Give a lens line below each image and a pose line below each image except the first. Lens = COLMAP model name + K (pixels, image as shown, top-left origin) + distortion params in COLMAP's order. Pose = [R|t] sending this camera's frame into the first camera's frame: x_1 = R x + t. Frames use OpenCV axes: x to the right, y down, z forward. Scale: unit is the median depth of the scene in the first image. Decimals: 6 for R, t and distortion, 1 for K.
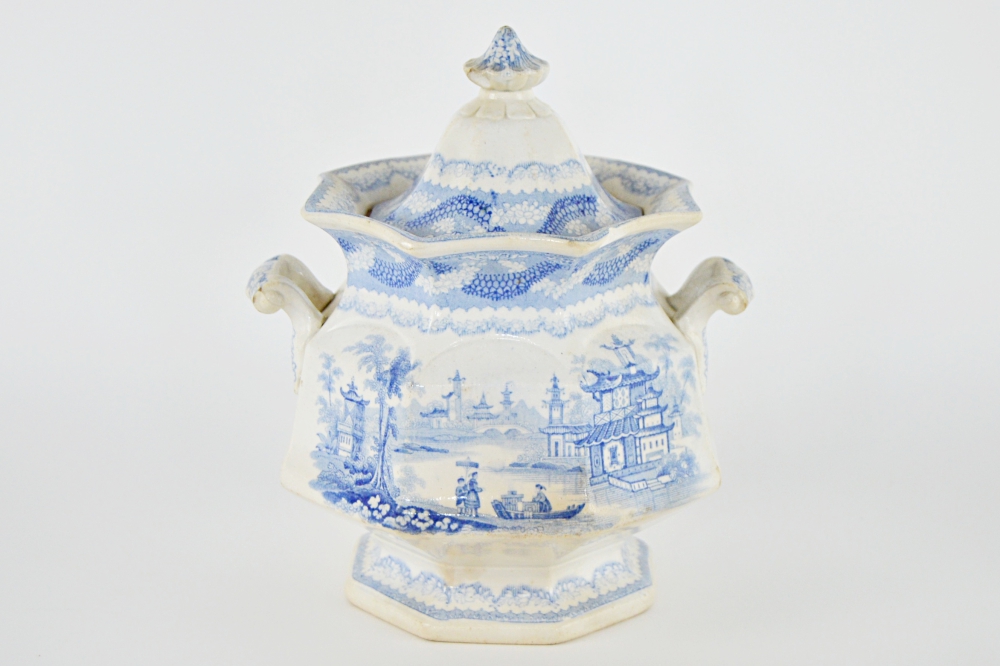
lens RADIAL K [[2238.8, 0, 504.8], [0, 2238.8, 324.6], [0, 0, 1]] dist [0.010961, 0.000000]
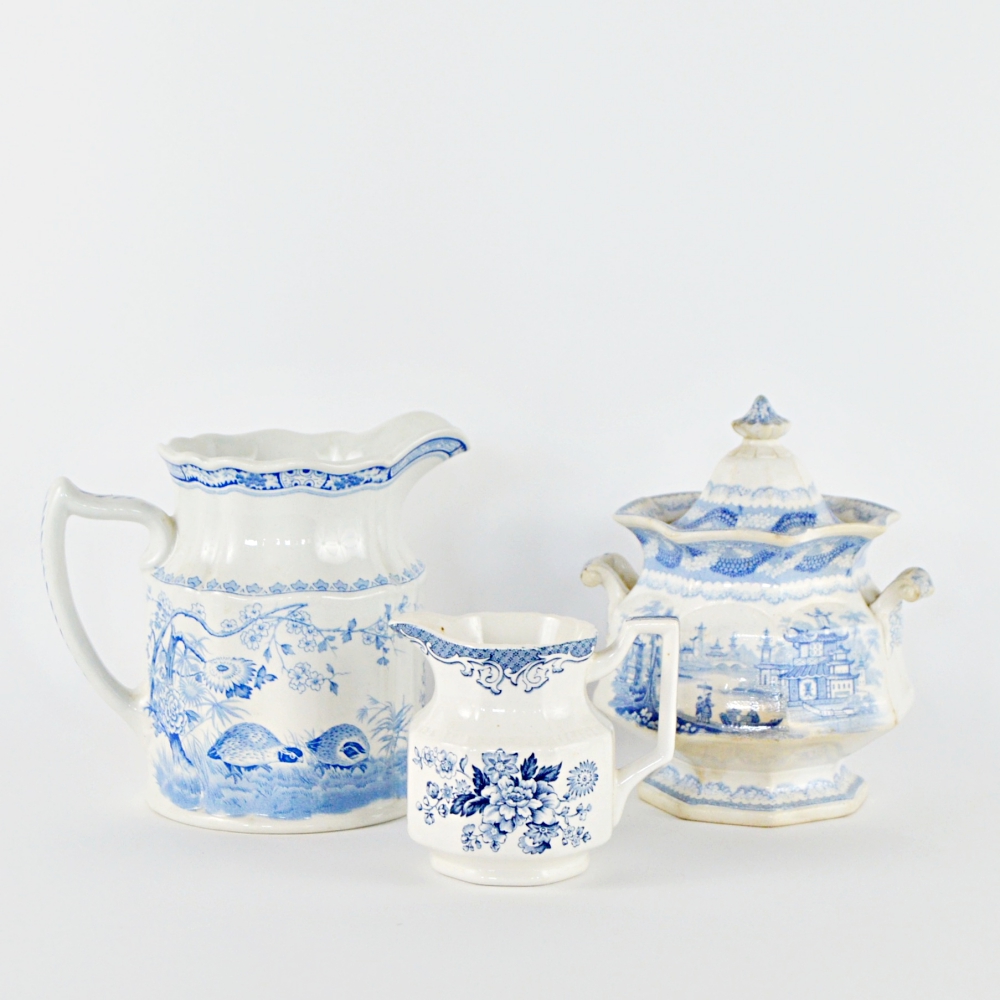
lens RADIAL K [[2504.4, 0, 499.9], [0, 2504.4, 503.6], [0, 0, 1]] dist [-0.152439, 0.000000]
pose [[0.959869, 0.036938, -0.278006, 0.296590], [-0.074805, 0.989096, -0.126862, 0.157151], [0.270288, 0.142567, 0.952165, -0.588753]]
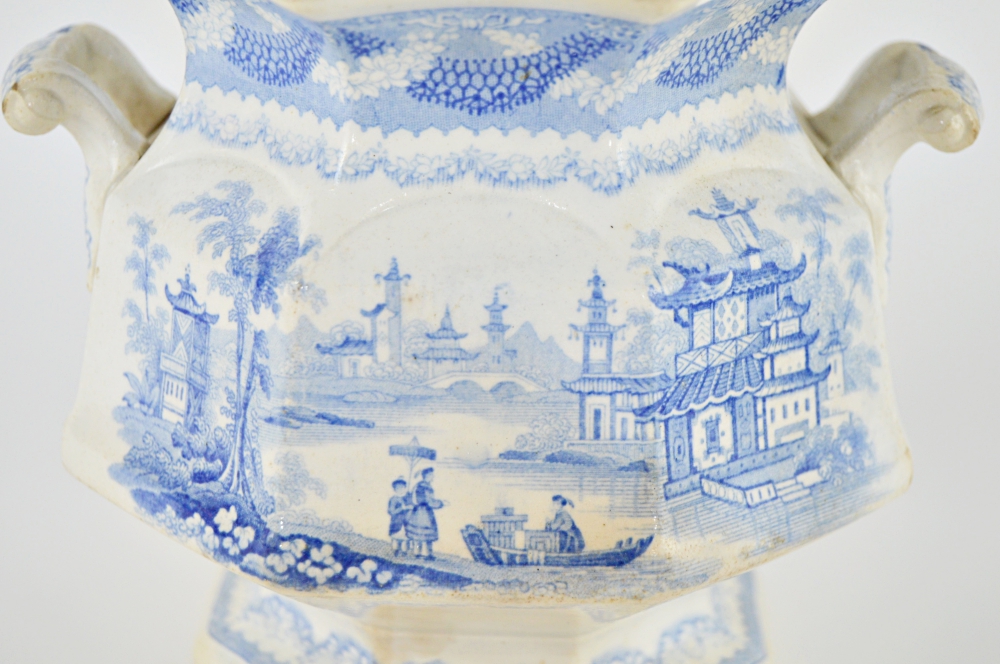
lens RADIAL K [[2220.6, 0, 502.2], [0, 2220.6, 333.9], [0, 0, 1]] dist [-0.026134, 0.000000]
pose [[0.999816, 0.017281, -0.008360, 0.006111], [-0.016560, 0.996677, 0.079759, -0.001823], [0.009711, -0.079606, 0.996779, 0.510788]]
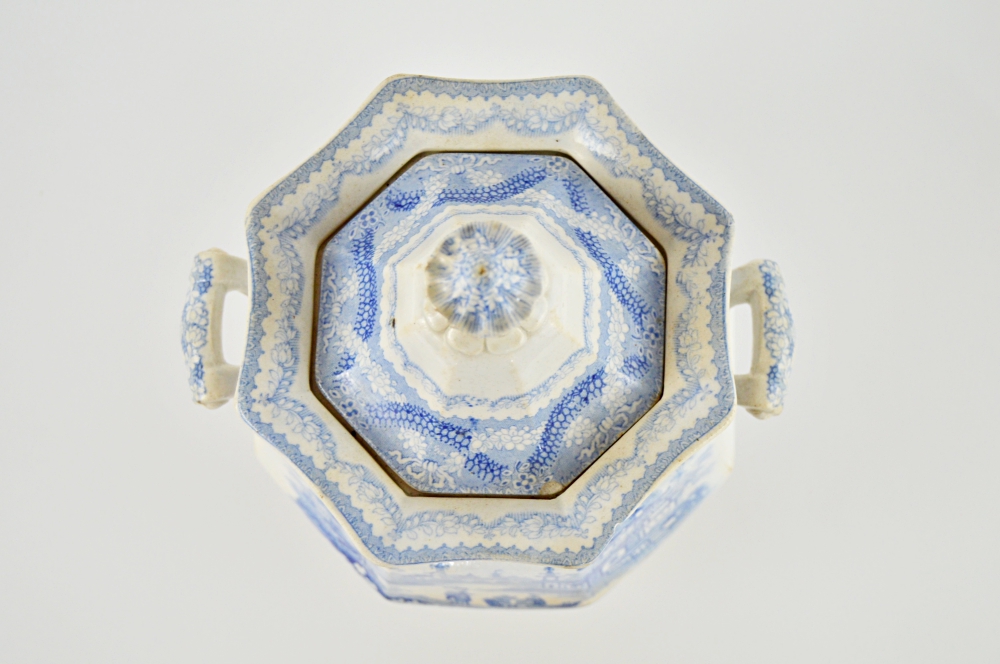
lens RADIAL K [[1779.2, 0, 496.8], [0, 1779.2, 332.3], [0, 0, 1]] dist [-0.008027, 0.000000]
pose [[0.999568, -0.001997, -0.029329, 0.021984], [0.027291, 0.433811, 0.900590, -0.640085], [0.010924, -0.901002, 0.433678, 0.755952]]
